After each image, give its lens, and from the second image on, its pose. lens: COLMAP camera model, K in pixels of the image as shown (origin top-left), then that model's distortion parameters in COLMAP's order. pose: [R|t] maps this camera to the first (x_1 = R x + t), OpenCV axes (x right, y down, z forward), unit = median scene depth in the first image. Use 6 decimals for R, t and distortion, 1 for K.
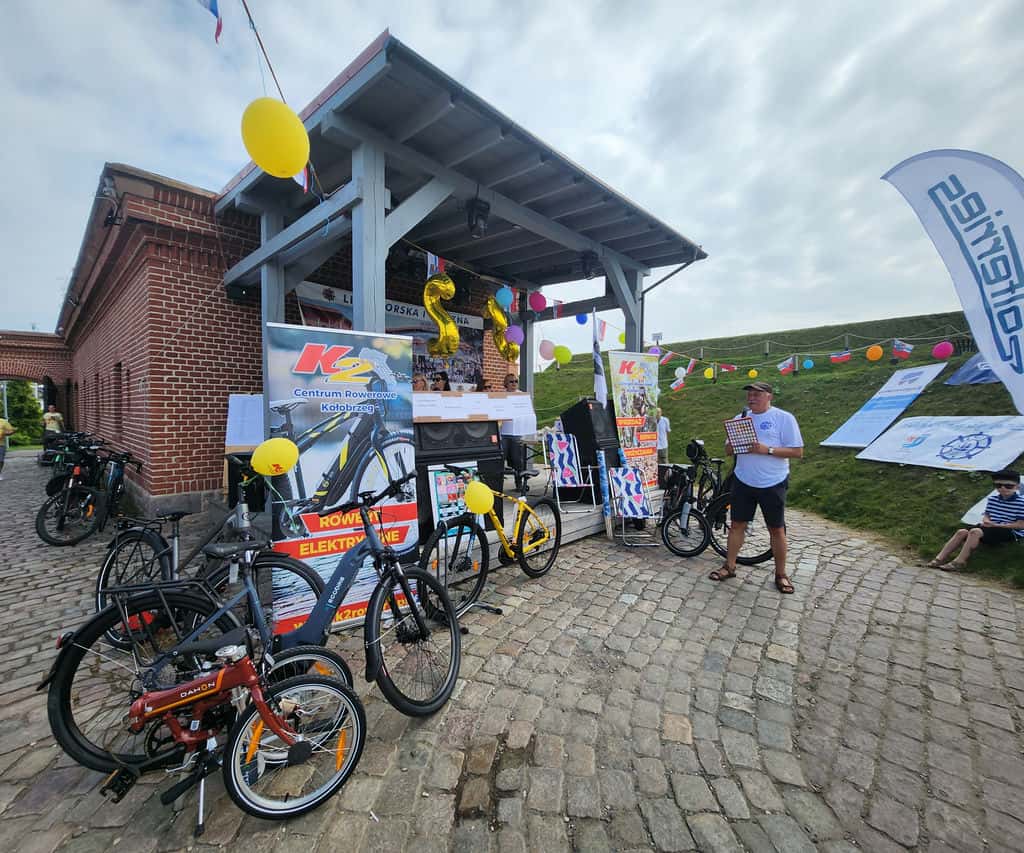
lens RADIAL K [[451.2, 0, 502.7], [0, 451.2, 424.7], [0, 0, 1]] dist [0.000817, -0.000654]
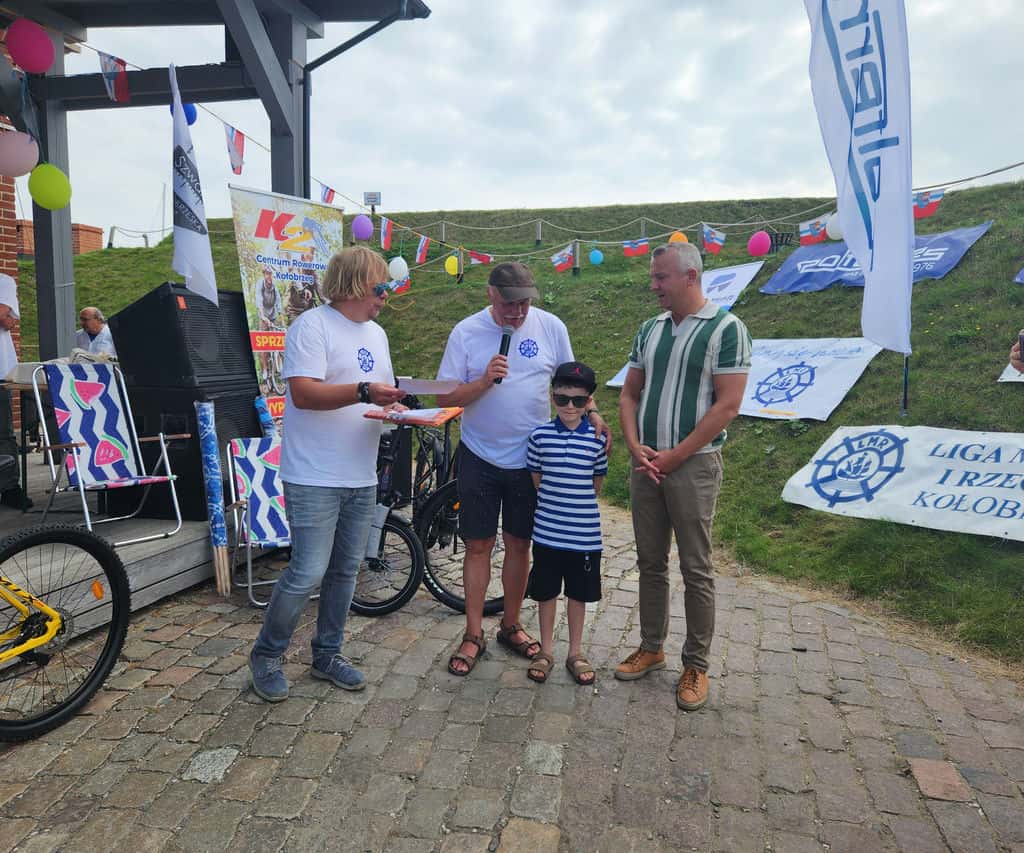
lens RADIAL K [[746.1, 0, 518.3], [0, 746.1, 424.5], [0, 0, 1]] dist [0.069210, -0.085952]
pose [[0.880359, -0.036421, 0.472907, 0.138506], [-0.004566, 0.996351, 0.085234, 0.014820], [-0.474285, -0.077196, 0.876980, 0.194585]]
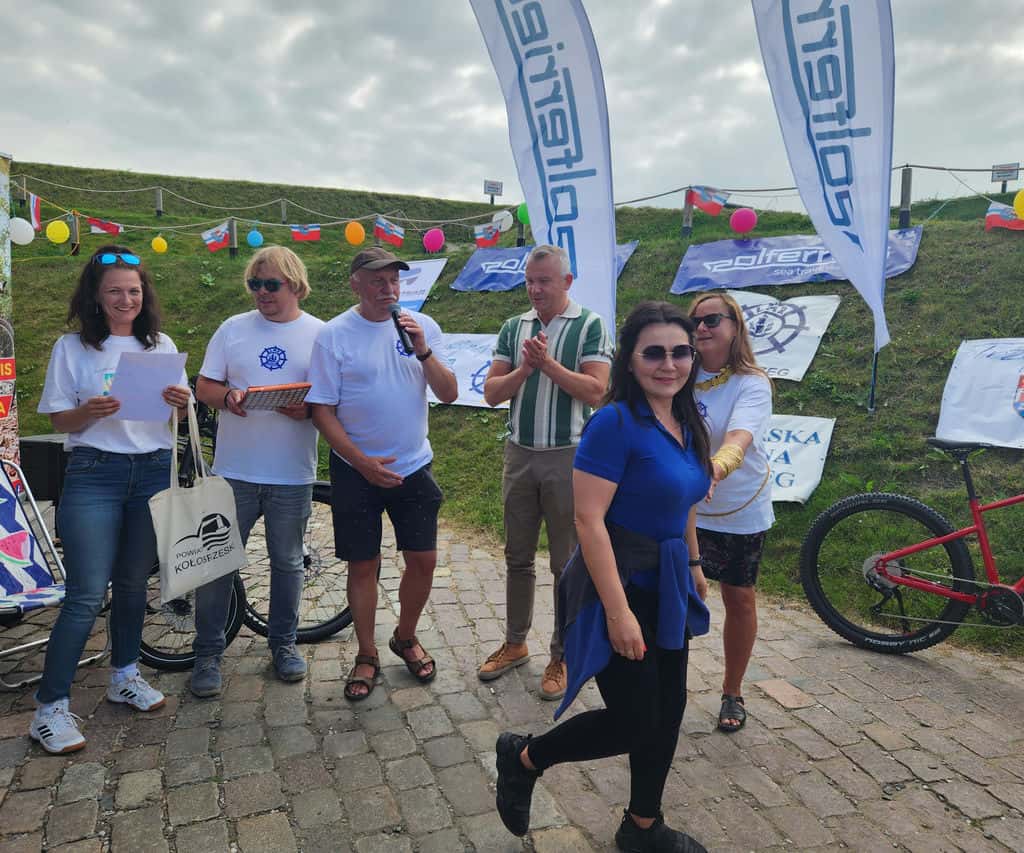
lens RADIAL K [[746.1, 0, 518.3], [0, 746.1, 424.5], [0, 0, 1]] dist [0.069210, -0.085952]
pose [[0.492466, -0.080401, 0.866610, -0.014152], [-0.010004, 0.995135, 0.098010, 0.007996], [-0.870274, -0.056936, 0.489266, 0.362493]]
